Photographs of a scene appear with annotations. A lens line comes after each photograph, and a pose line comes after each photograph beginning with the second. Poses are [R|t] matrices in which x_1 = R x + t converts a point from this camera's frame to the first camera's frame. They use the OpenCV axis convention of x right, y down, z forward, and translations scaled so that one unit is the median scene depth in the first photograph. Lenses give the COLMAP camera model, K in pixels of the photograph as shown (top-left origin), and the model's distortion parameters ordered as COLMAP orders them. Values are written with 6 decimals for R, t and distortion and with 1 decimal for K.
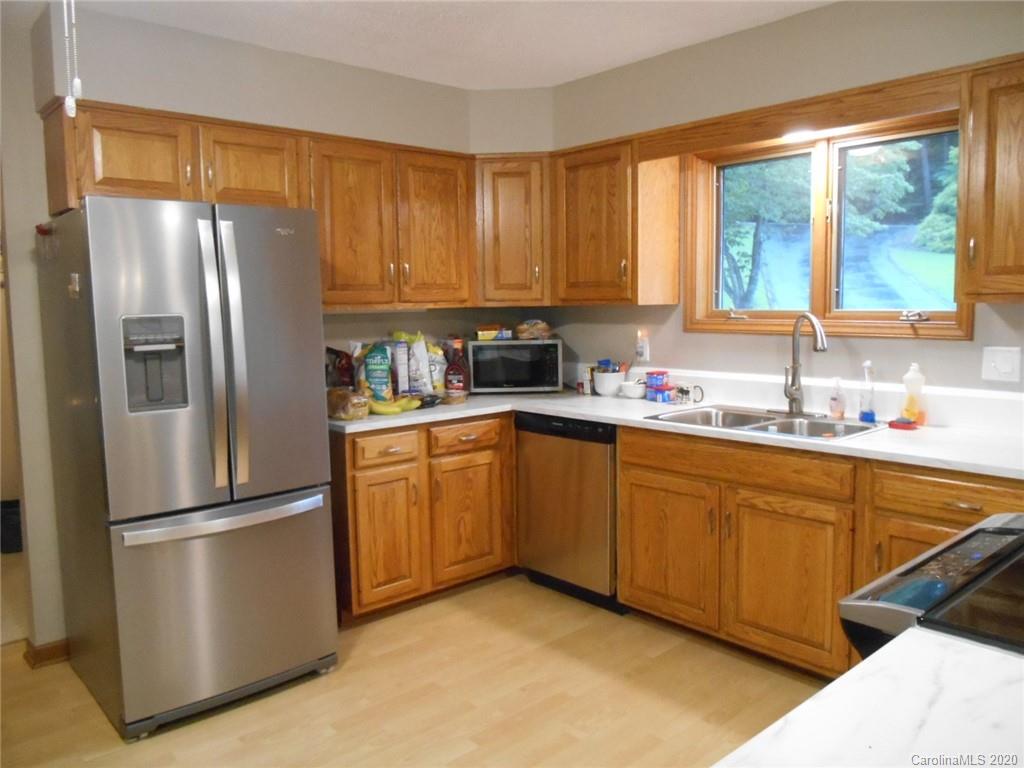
lens RADIAL K [[783.6, 0, 510.2], [0, 783.6, 381.0], [0, 0, 1]] dist [-0.027942, 0.013674]
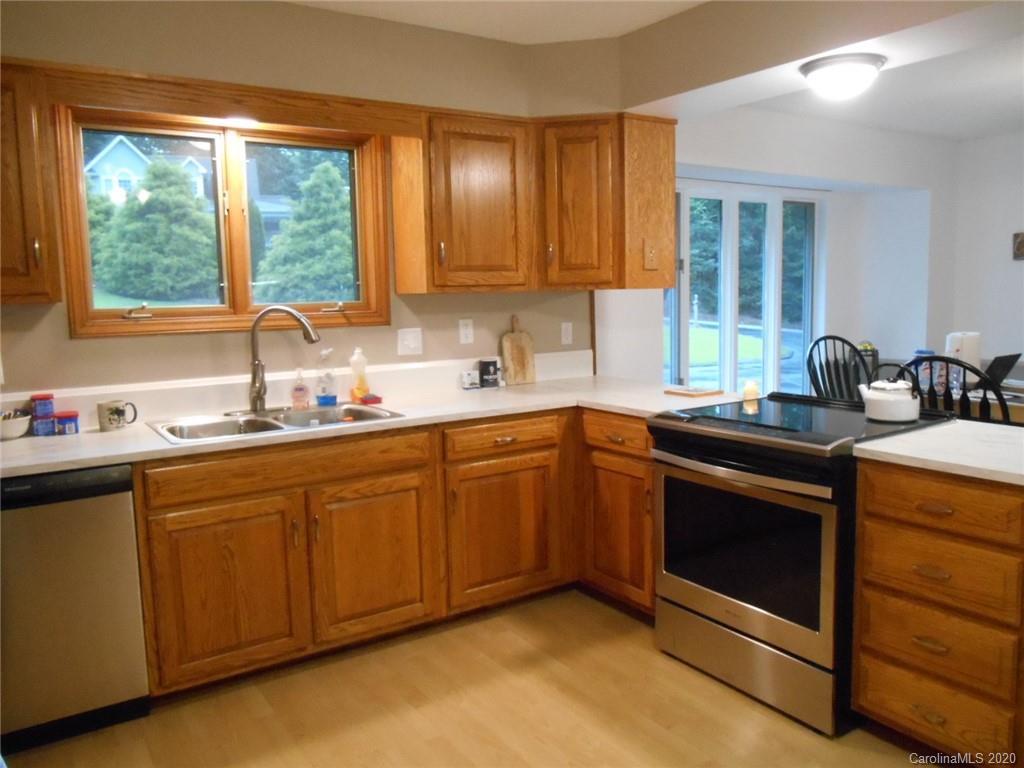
lens RADIAL K [[783.6, 0, 513.4], [0, 783.6, 386.7], [0, 0, 1]] dist [-0.027942, 0.013674]
pose [[0.137974, -0.106771, 0.984664, -0.583901], [0.119244, 0.988732, 0.090503, -0.041914], [-0.983231, 0.104928, 0.149151, 0.591090]]
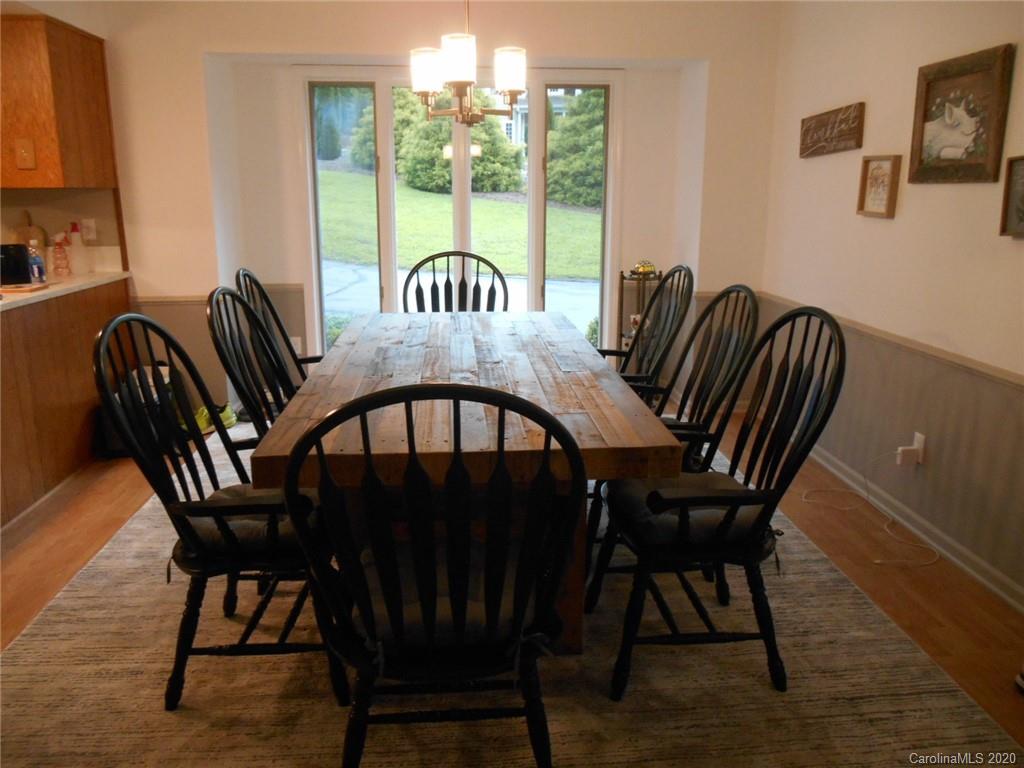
lens RADIAL K [[783.6, 0, 515.4], [0, 783.6, 380.8], [0, 0, 1]] dist [-0.027942, 0.013674]
pose [[0.622848, -0.164949, 0.764756, -0.481308], [0.065372, 0.985075, 0.159228, -0.022307], [-0.779607, -0.049181, 0.624335, 0.388781]]
